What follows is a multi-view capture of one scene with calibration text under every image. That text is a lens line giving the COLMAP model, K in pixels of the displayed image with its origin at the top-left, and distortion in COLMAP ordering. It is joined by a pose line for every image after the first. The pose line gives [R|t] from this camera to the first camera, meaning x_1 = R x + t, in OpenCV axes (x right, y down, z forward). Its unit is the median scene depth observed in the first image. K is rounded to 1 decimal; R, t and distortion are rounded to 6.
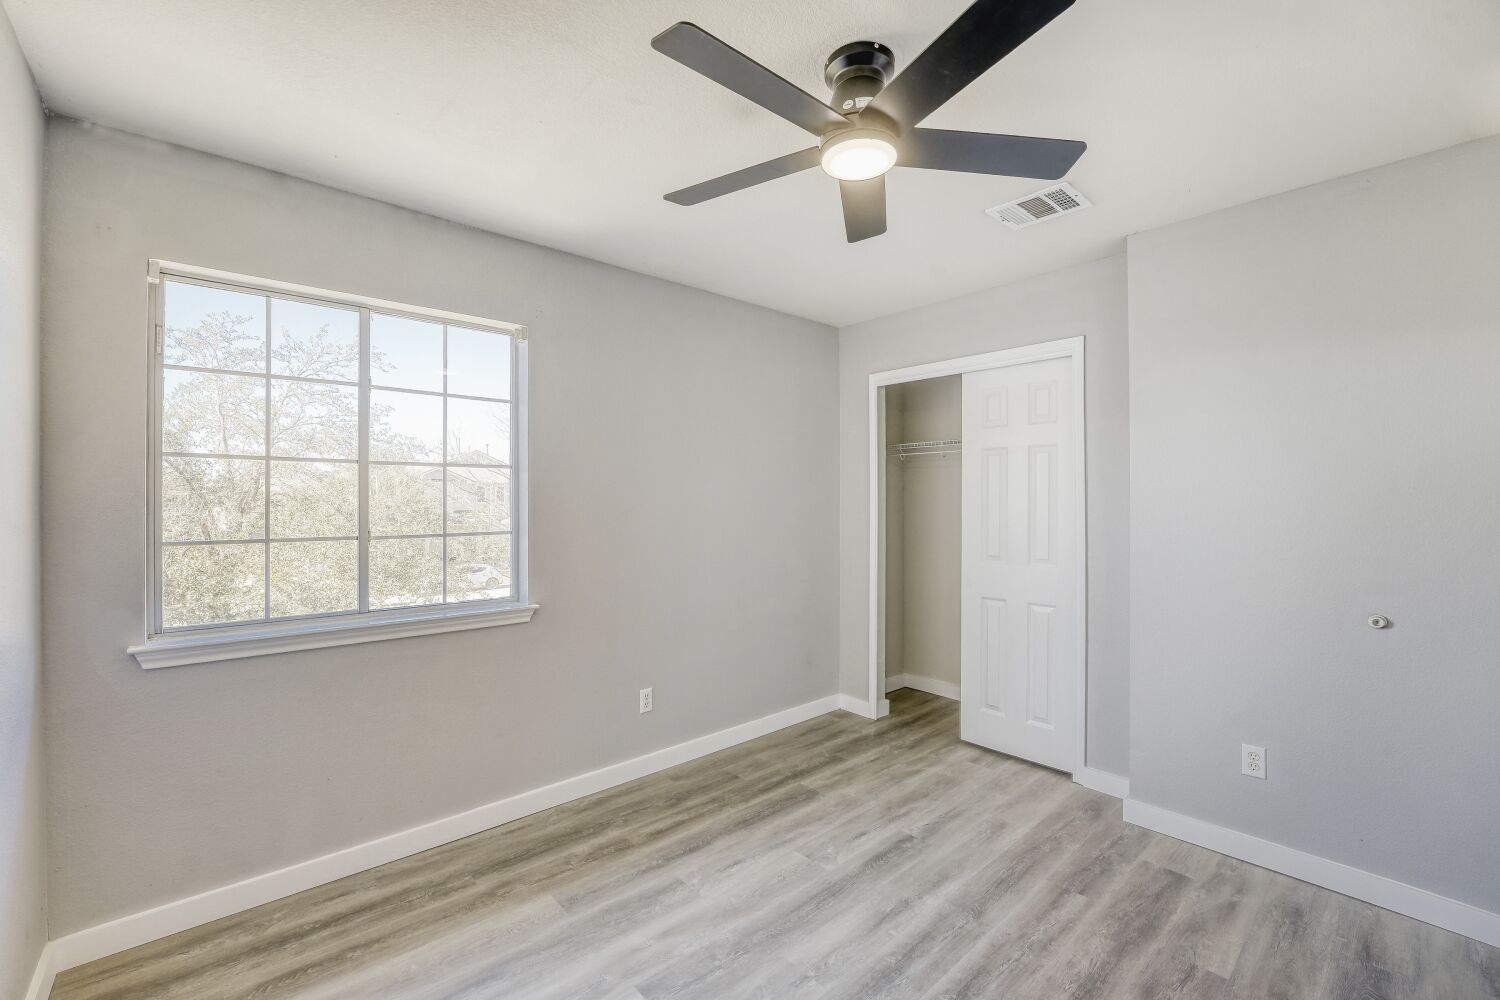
lens RADIAL K [[613.0, 0, 745.1], [0, 613.0, 494.1], [0, 0, 1]] dist [-0.030750, 0.006034]
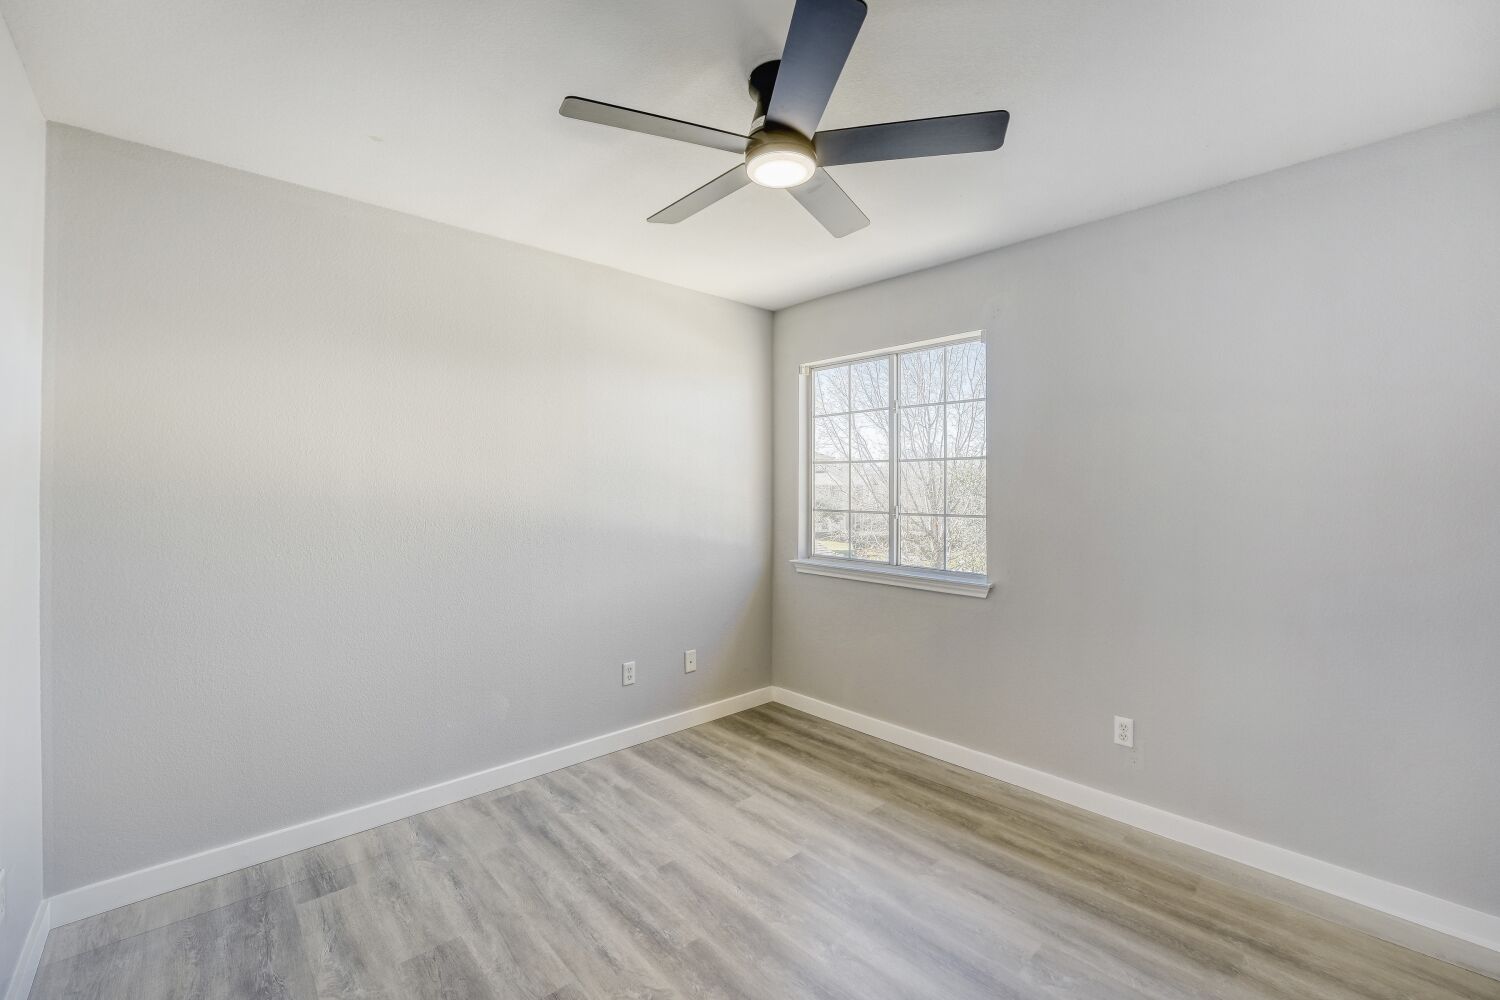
lens RADIAL K [[613.0, 0, 745.1], [0, 613.0, 494.1], [0, 0, 1]] dist [-0.030750, 0.006034]
pose [[0.033307, 0.002444, -0.999442, 0.803621], [-0.004587, 0.999987, 0.002292, 0.024089], [0.999435, 0.004508, 0.033317, 0.589353]]
